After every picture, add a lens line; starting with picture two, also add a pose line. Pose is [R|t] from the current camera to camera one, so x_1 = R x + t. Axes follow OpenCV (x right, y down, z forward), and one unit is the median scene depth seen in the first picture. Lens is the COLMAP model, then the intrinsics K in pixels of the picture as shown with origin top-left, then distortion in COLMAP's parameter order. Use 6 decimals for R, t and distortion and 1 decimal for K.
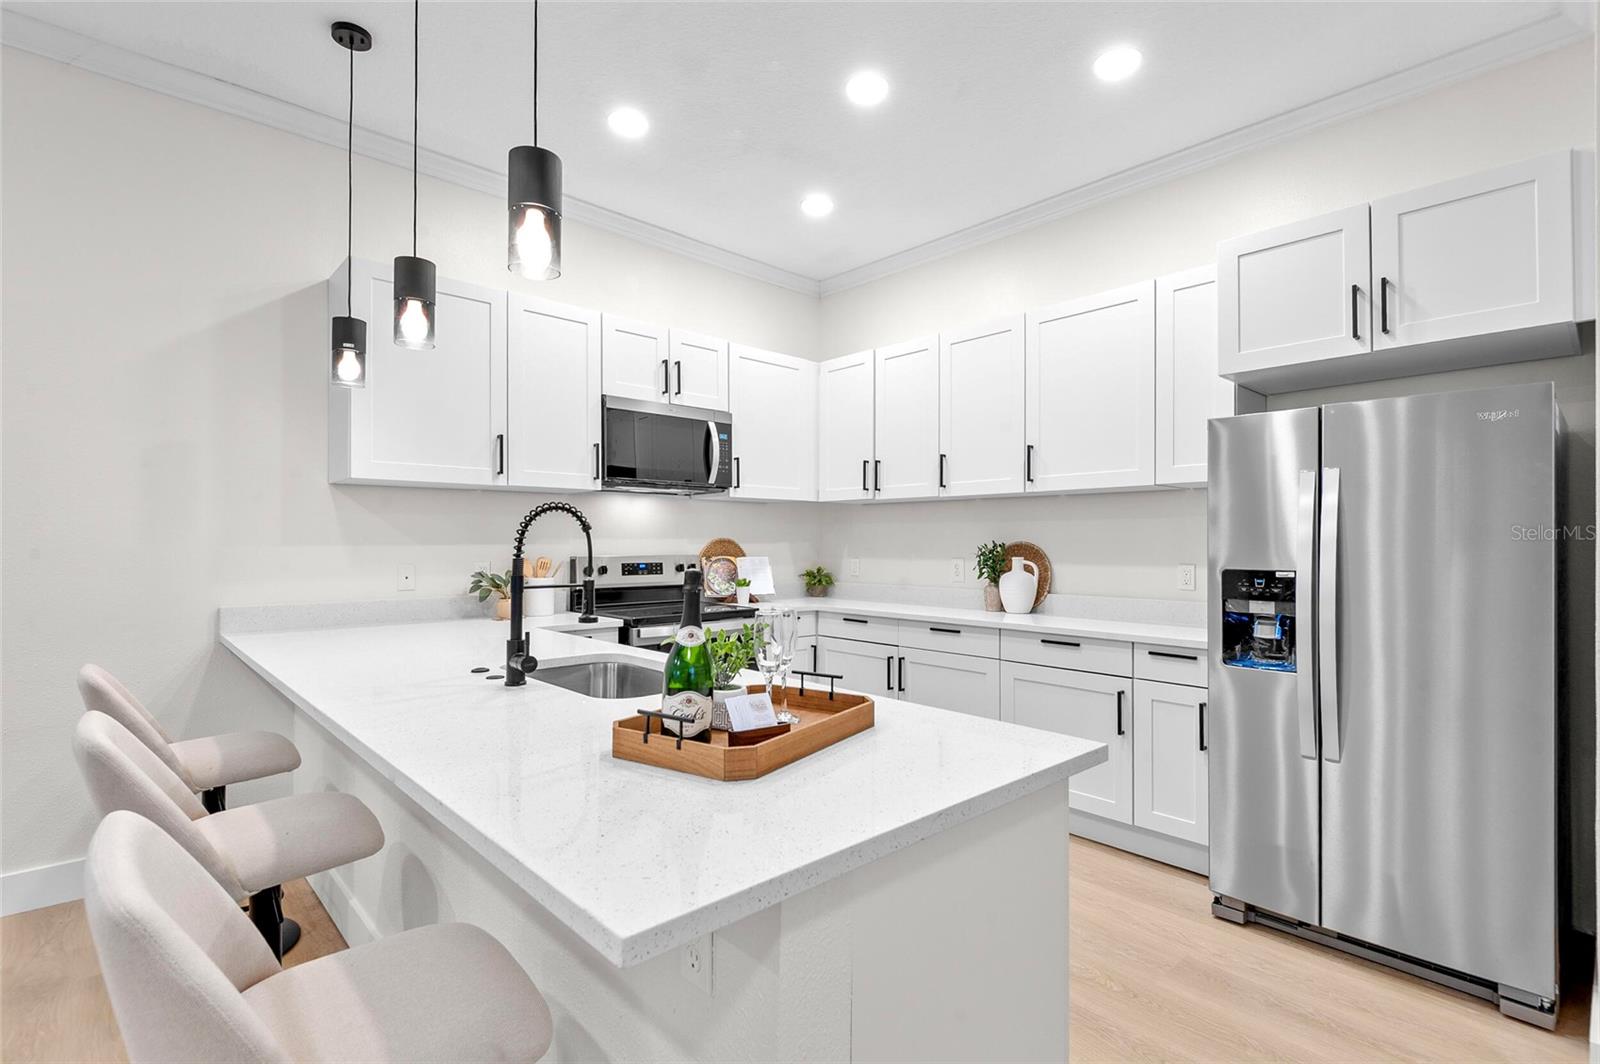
lens RADIAL K [[739.5, 0, 805.6], [0, 739.5, 535.9], [0, 0, 1]] dist [0.021988, -0.011993]
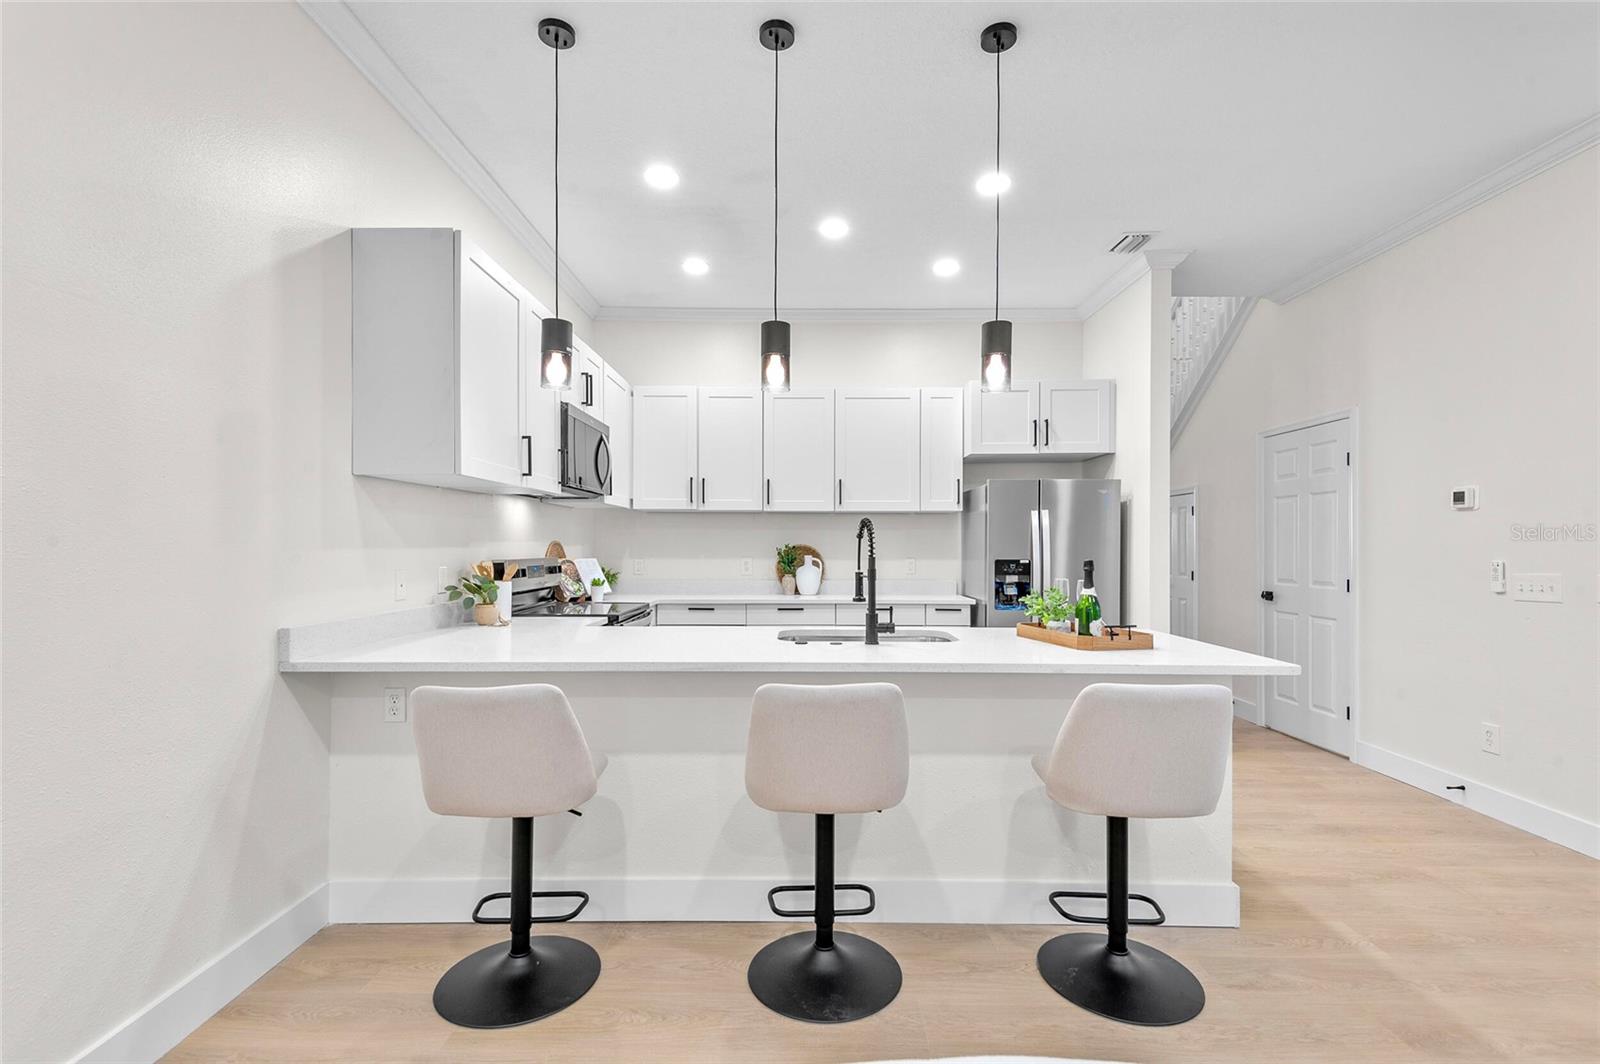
lens RADIAL K [[739.5, 0, 799.2], [0, 739.5, 531.7], [0, 0, 1]] dist [0.021988, -0.011993]
pose [[0.686874, 0.012862, 0.726663, -0.748209], [-0.008187, 0.999917, -0.009960, -0.002239], [-0.726731, 0.000892, 0.686922, 0.049459]]
